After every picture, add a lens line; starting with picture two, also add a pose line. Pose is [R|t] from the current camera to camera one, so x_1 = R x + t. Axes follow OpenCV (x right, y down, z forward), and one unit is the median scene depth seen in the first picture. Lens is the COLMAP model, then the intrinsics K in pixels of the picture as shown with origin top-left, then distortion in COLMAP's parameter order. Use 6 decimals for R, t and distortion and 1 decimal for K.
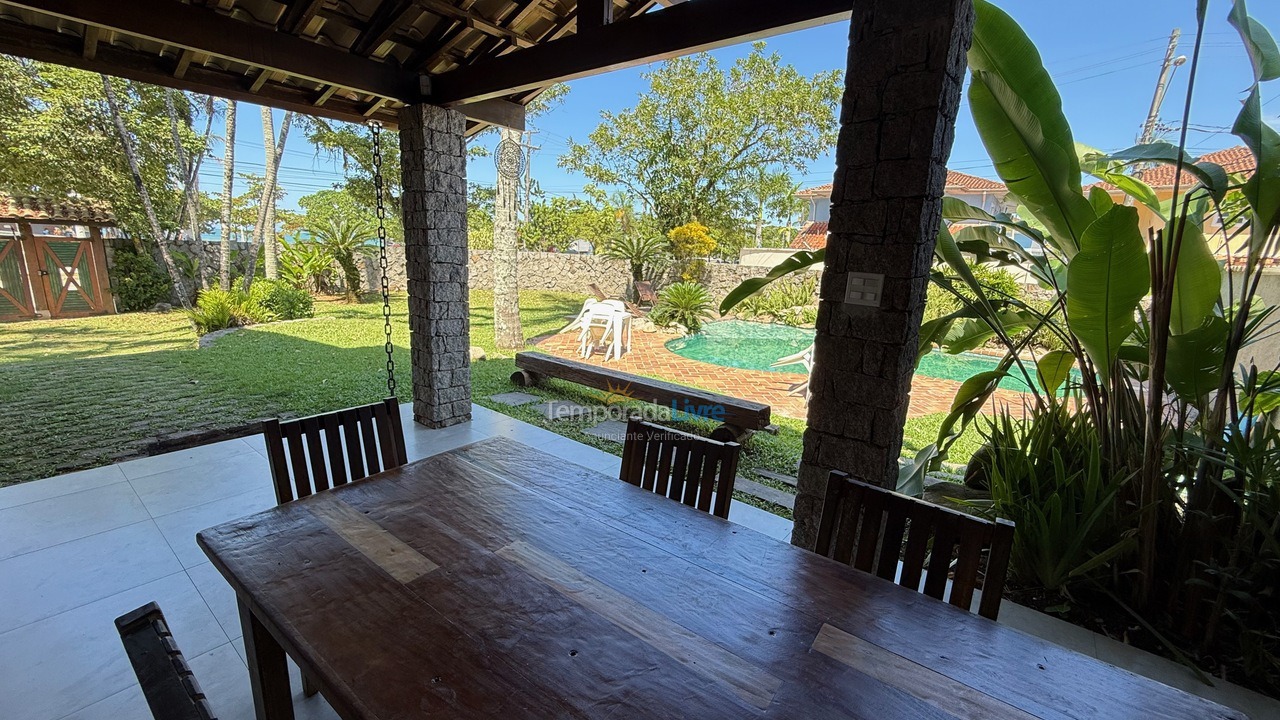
lens RADIAL K [[514.1, 0, 637.2], [0, 514.1, 361.7], [0, 0, 1]] dist [0.000800, 0.000164]
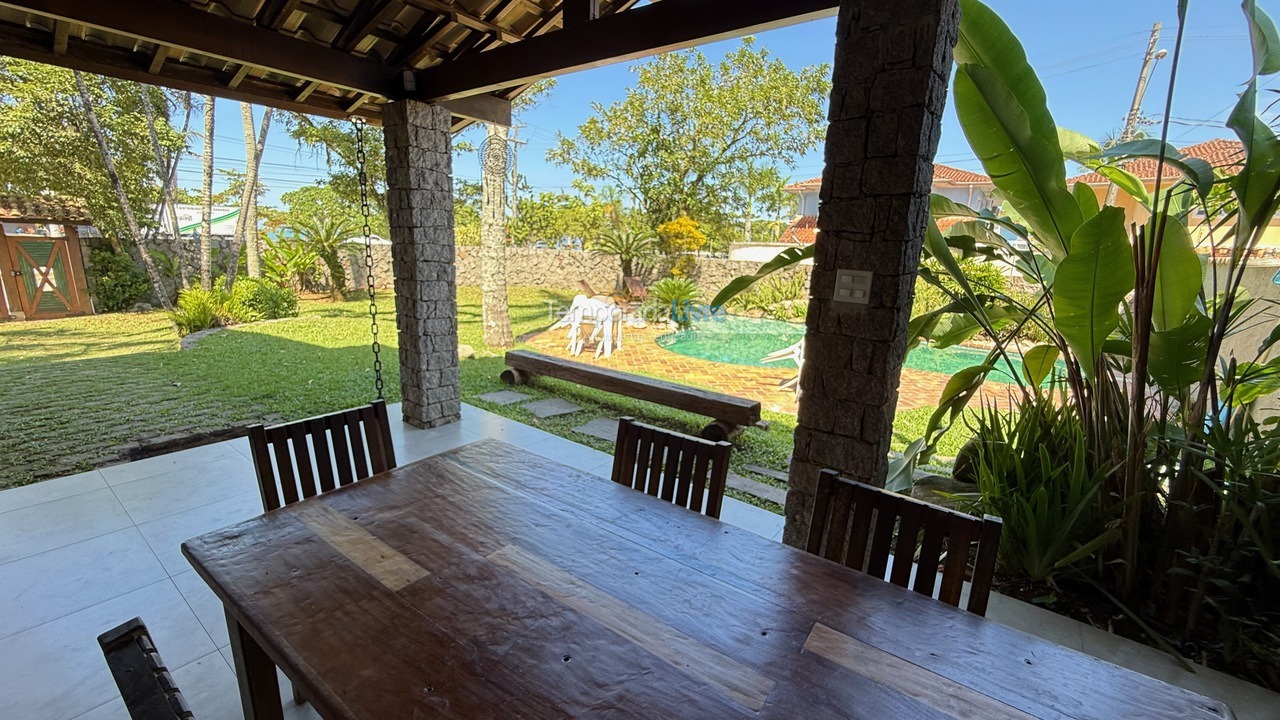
lens RADIAL K [[515.8, 0, 637.4], [0, 515.8, 361.9], [0, 0, 1]] dist [0.000221, 0.000548]
pose [[0.999770, -0.010985, 0.018446, 0.000178], [0.010818, 0.999900, 0.009130, -0.002963], [-0.018544, -0.008928, 0.999788, 0.000204]]
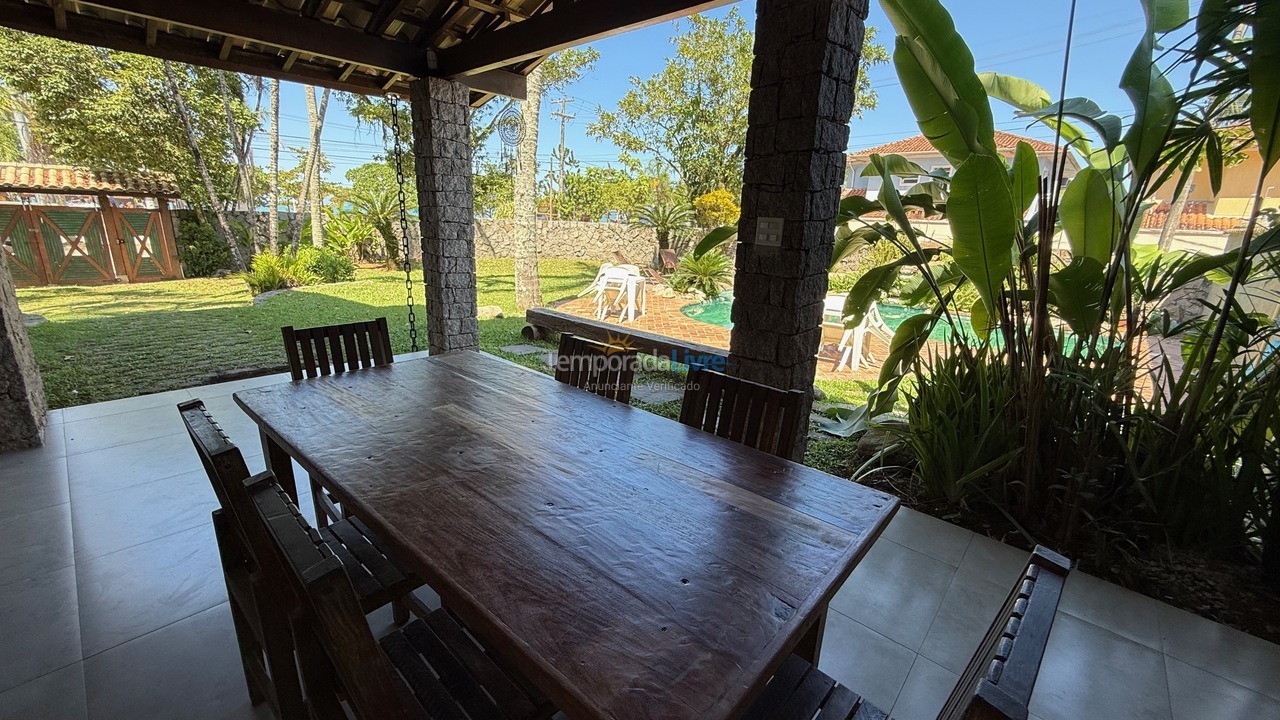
lens RADIAL K [[514.1, 0, 637.2], [0, 514.1, 361.7], [0, 0, 1]] dist [0.000800, 0.000164]
pose [[0.997283, 0.014097, -0.072300, 0.088251], [-0.010236, 0.998516, 0.053487, 0.037258], [0.072947, -0.052601, 0.995948, -0.081448]]
